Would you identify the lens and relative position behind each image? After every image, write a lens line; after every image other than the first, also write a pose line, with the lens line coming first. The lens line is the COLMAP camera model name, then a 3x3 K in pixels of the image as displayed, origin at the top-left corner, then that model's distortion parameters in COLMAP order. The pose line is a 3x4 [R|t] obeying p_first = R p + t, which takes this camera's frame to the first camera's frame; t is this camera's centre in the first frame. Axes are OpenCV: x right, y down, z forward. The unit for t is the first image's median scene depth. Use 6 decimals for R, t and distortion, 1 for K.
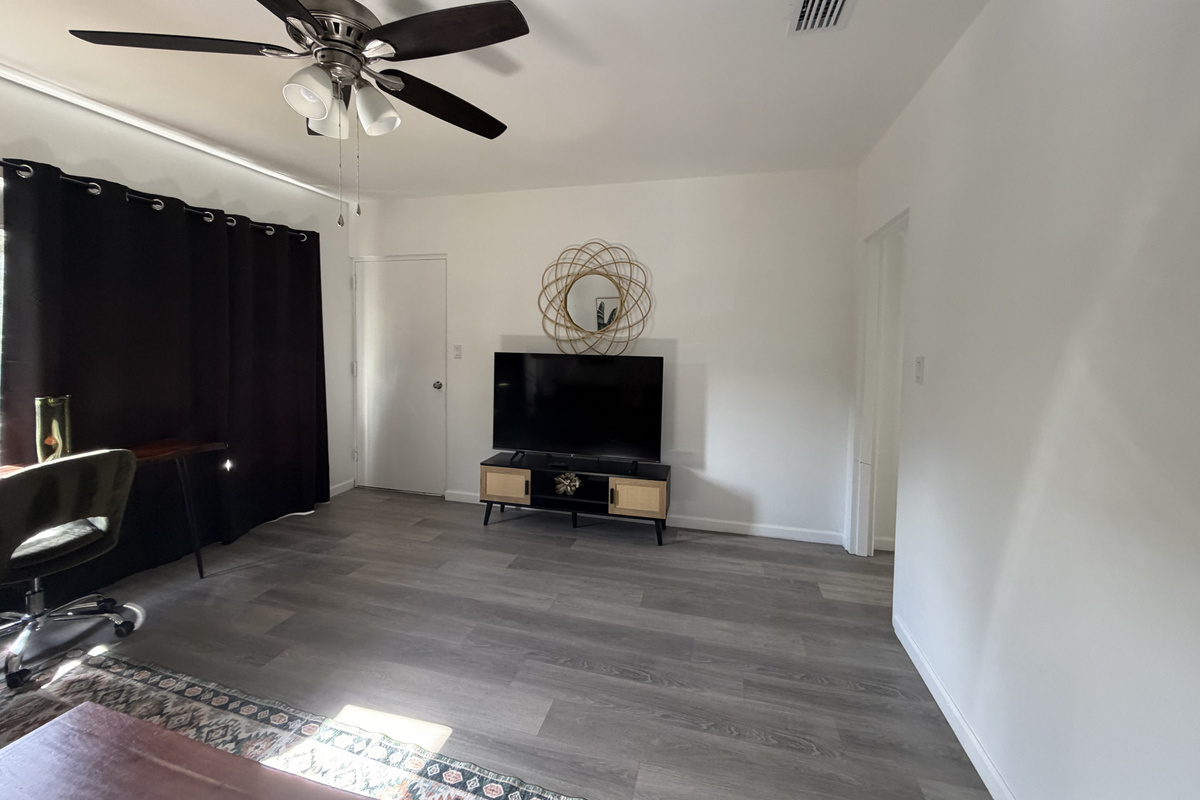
lens RADIAL K [[480.0, 0, 593.2], [0, 480.0, 363.0], [0, 0, 1]] dist [-0.001947, 0.001130]
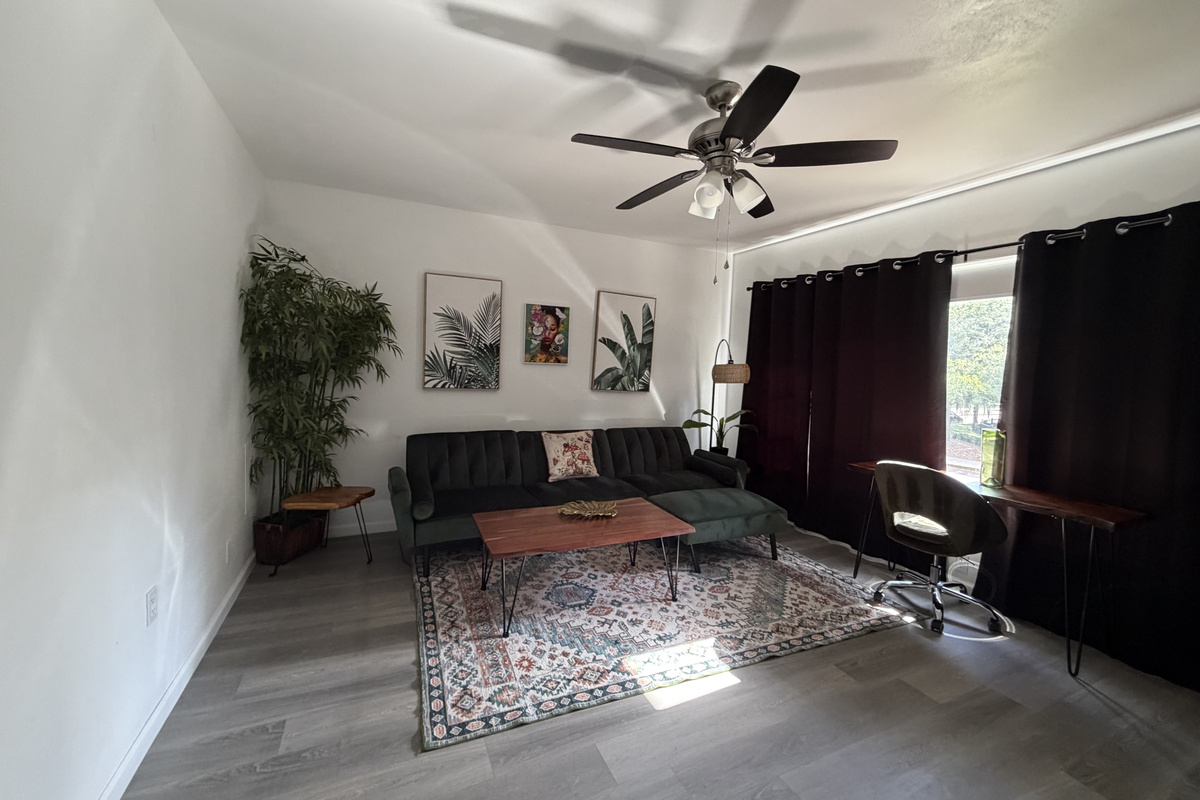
lens RADIAL K [[480.0, 0, 593.0], [0, 480.0, 388.4], [0, 0, 1]] dist [-0.001947, 0.001130]
pose [[-0.772263, -0.009241, -0.635236, 0.486177], [-0.077899, 0.993726, 0.080246, -0.057585], [0.630509, 0.111456, -0.768138, 1.510356]]
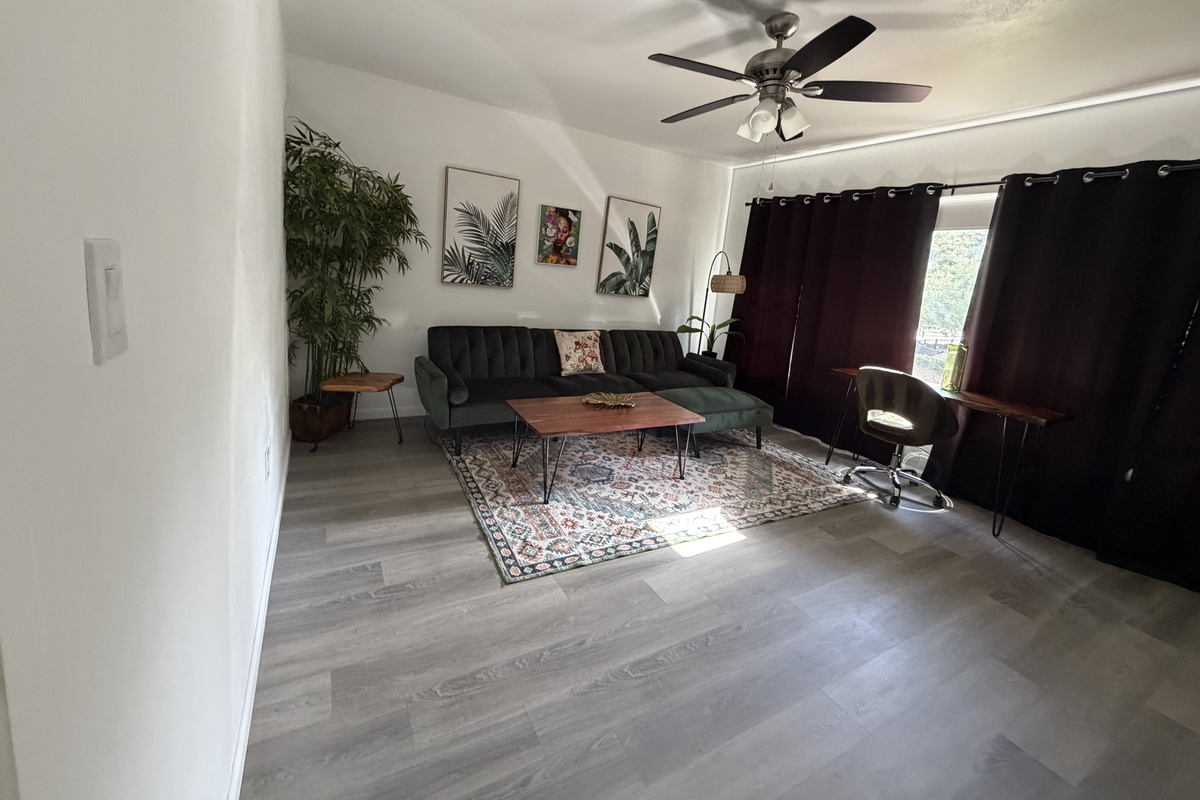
lens RADIAL K [[480.0, 0, 592.8], [0, 480.0, 349.2], [0, 0, 1]] dist [-0.001947, 0.001130]
pose [[-0.713012, 0.034016, -0.700326, 0.756119], [-0.136161, 0.973090, 0.185892, -0.034521], [0.687804, 0.227900, -0.689194, 1.462498]]
